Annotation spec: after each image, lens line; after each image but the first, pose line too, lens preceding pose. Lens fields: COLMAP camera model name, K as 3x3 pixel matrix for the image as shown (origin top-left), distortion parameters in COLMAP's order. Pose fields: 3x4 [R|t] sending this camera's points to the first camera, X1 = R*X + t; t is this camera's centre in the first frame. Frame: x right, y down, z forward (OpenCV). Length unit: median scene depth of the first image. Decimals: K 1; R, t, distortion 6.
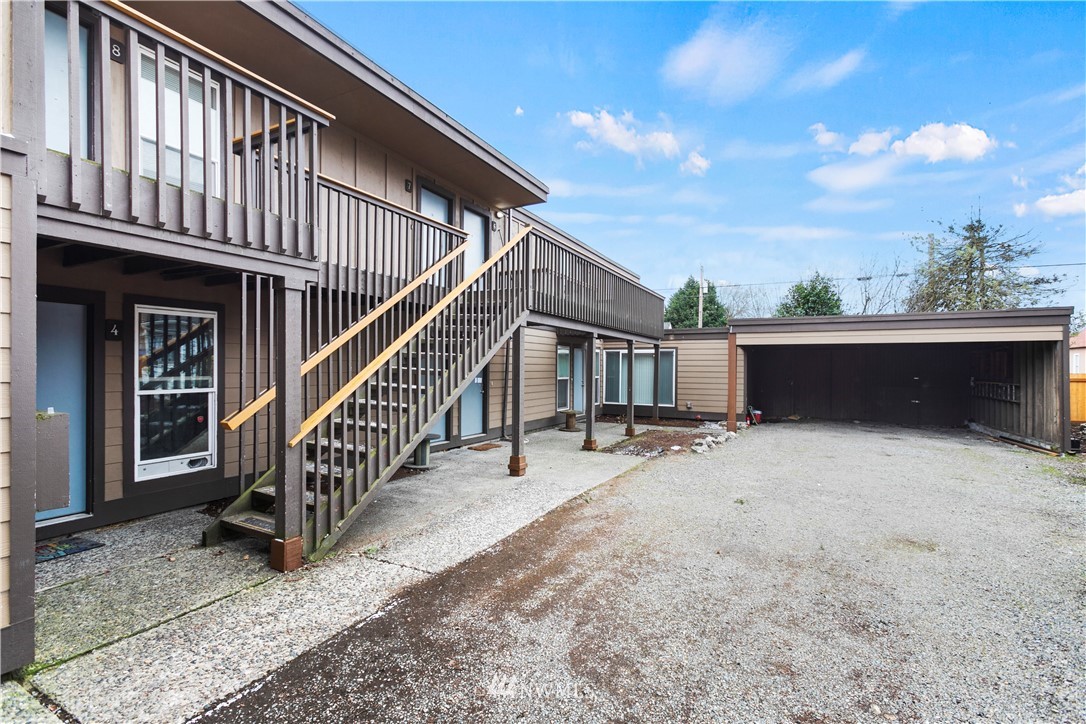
lens RADIAL K [[529.0, 0, 543.0], [0, 529.0, 362.0], [0, 0, 1]] dist [-0.001453, 0.029419]
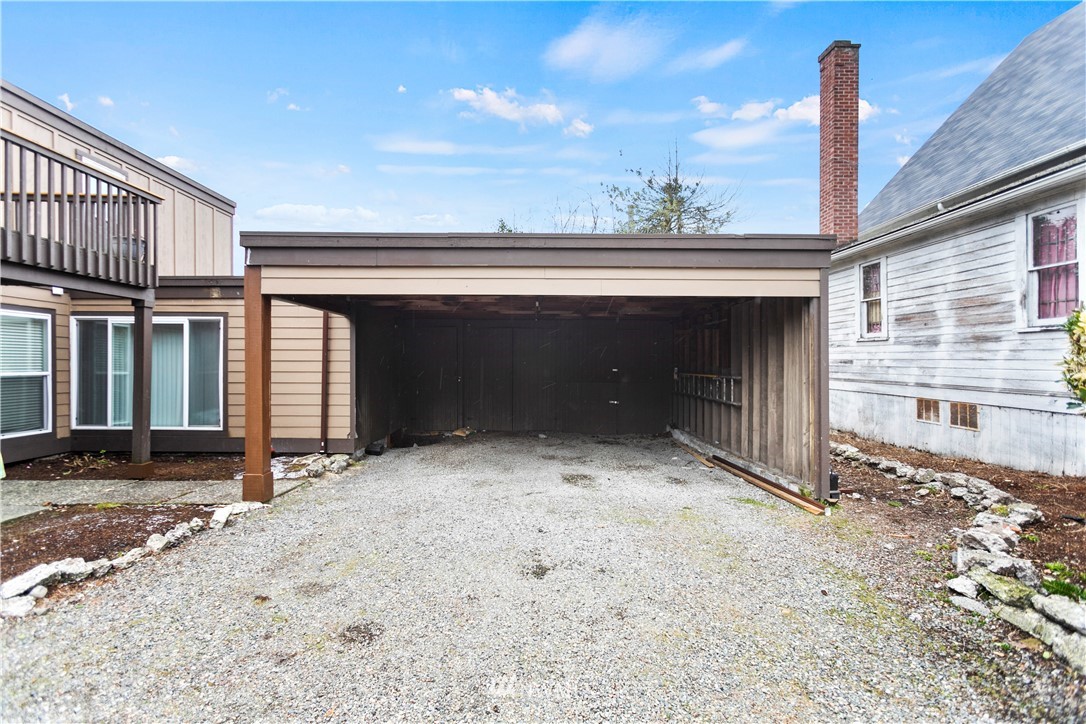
lens RADIAL K [[529.0, 0, 543.0], [0, 529.0, 362.0], [0, 0, 1]] dist [-0.001453, 0.029419]
pose [[0.892891, -0.001313, 0.450270, 0.317281], [-0.001924, 0.999975, 0.006731, 0.016168], [-0.450268, -0.006877, 0.892867, 0.439759]]
